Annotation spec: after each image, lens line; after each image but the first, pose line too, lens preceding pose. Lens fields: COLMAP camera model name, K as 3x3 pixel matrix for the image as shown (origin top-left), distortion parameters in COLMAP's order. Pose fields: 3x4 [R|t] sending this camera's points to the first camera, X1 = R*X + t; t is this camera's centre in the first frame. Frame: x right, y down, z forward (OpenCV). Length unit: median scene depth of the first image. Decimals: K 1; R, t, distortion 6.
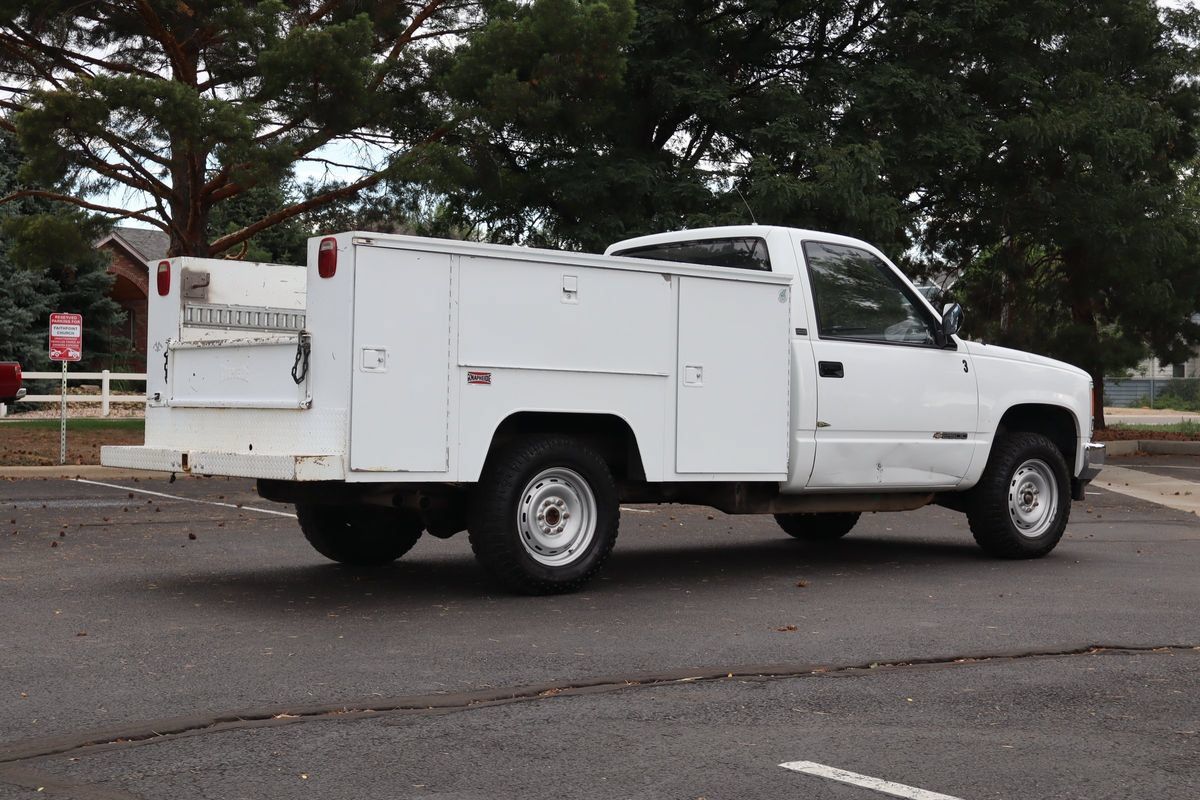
lens RADIAL K [[1708.7, 0, 600.0], [0, 1708.7, 400.0], [0, 0, 1]] dist [-0.019918, 0.002558]
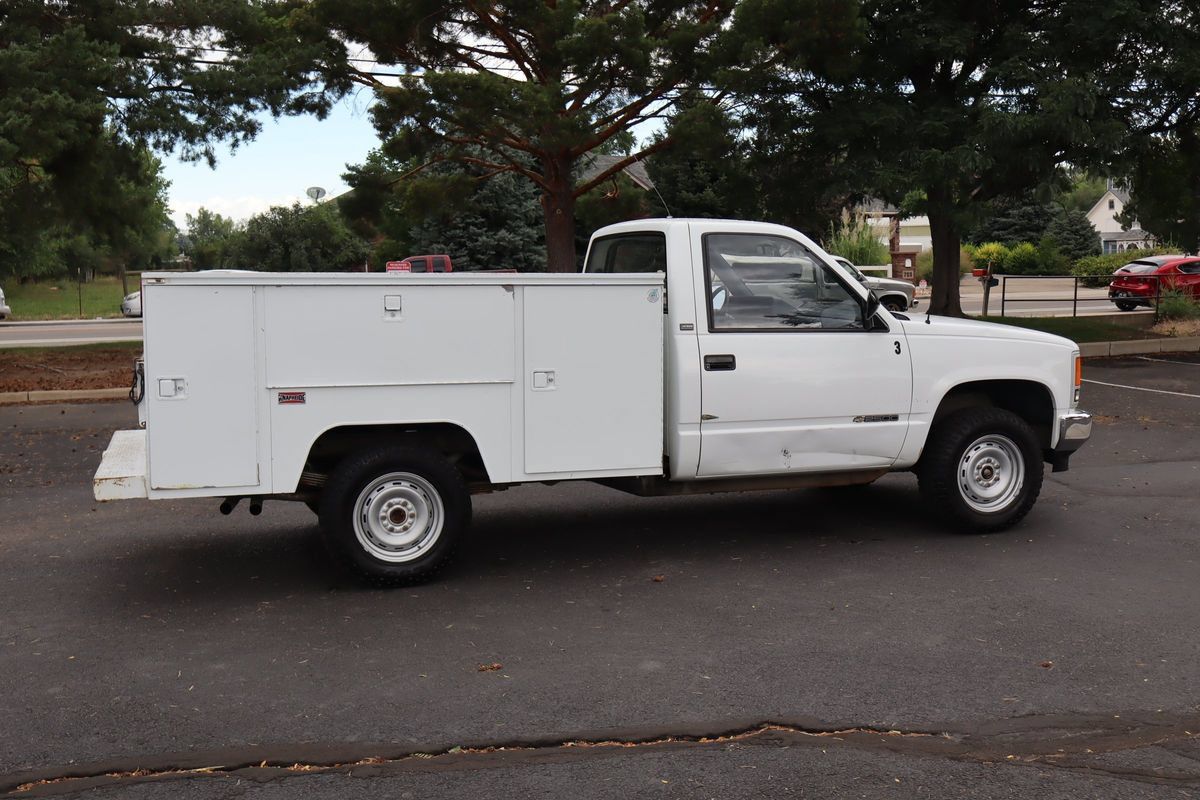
lens RADIAL K [[1261.0, 0, 600.0], [0, 1261.0, 400.0], [0, 0, 1]] dist [-0.002329, 0.037064]
pose [[0.941197, 0.007988, -0.337765, 0.317762], [0.026578, 0.994872, 0.097587, -0.069978], [0.336813, -0.100826, 0.936158, 0.263534]]
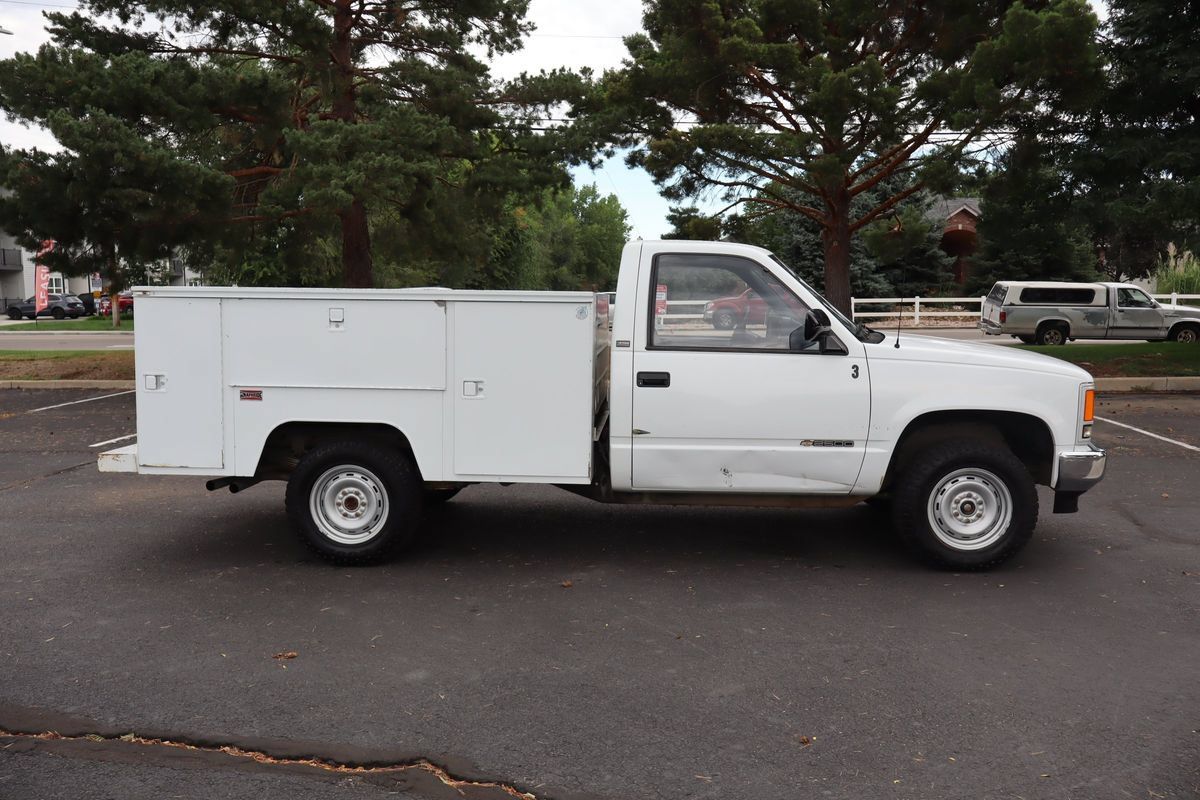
lens RADIAL K [[995.2, 0, 600.0], [0, 995.2, 400.0], [0, 0, 1]] dist [-0.002962, 0.005538]
pose [[0.758978, 0.050977, -0.649117, 0.499024], [0.013045, 0.995540, 0.093435, -0.061875], [0.650985, -0.079383, 0.754928, 0.508857]]
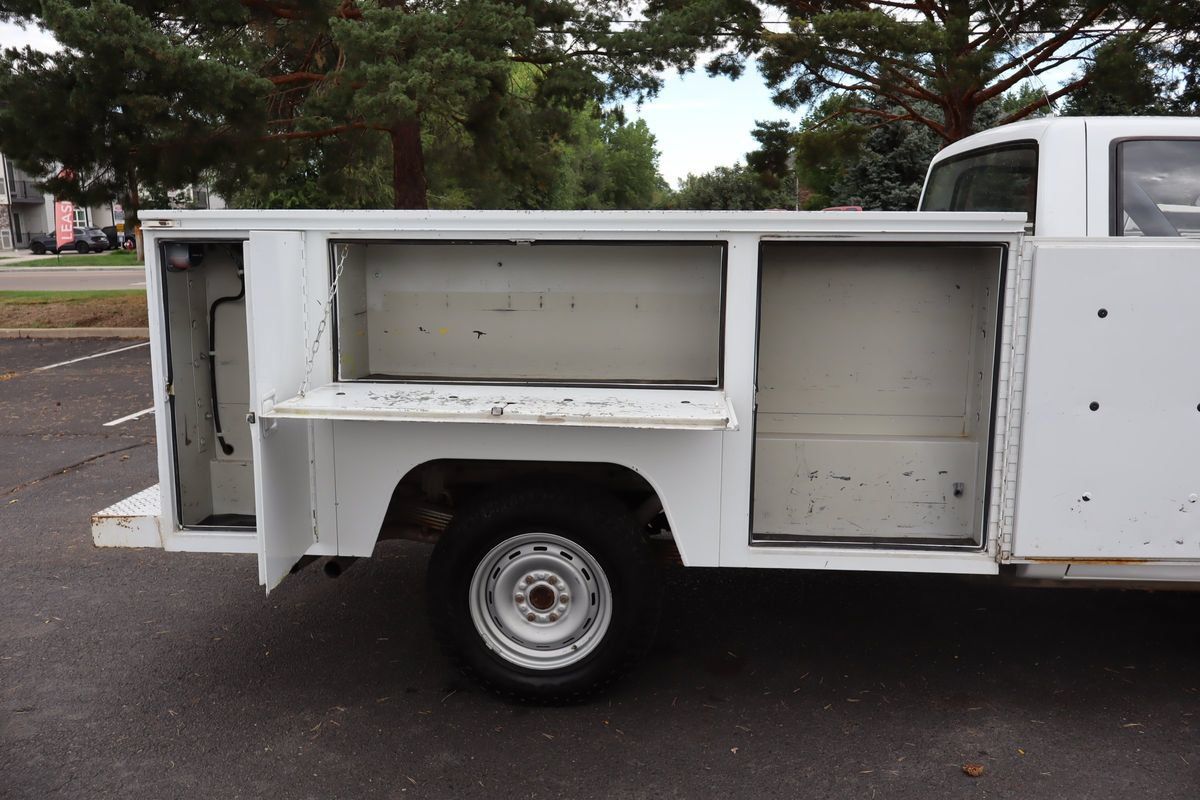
lens RADIAL K [[995.2, 0, 600.0], [0, 995.2, 400.0], [0, 0, 1]] dist [-0.002962, 0.005538]
pose [[0.742905, 0.092929, -0.662916, 0.218295], [0.021936, 0.986405, 0.162860, -0.066509], [0.669038, -0.135531, 0.730766, 0.640969]]
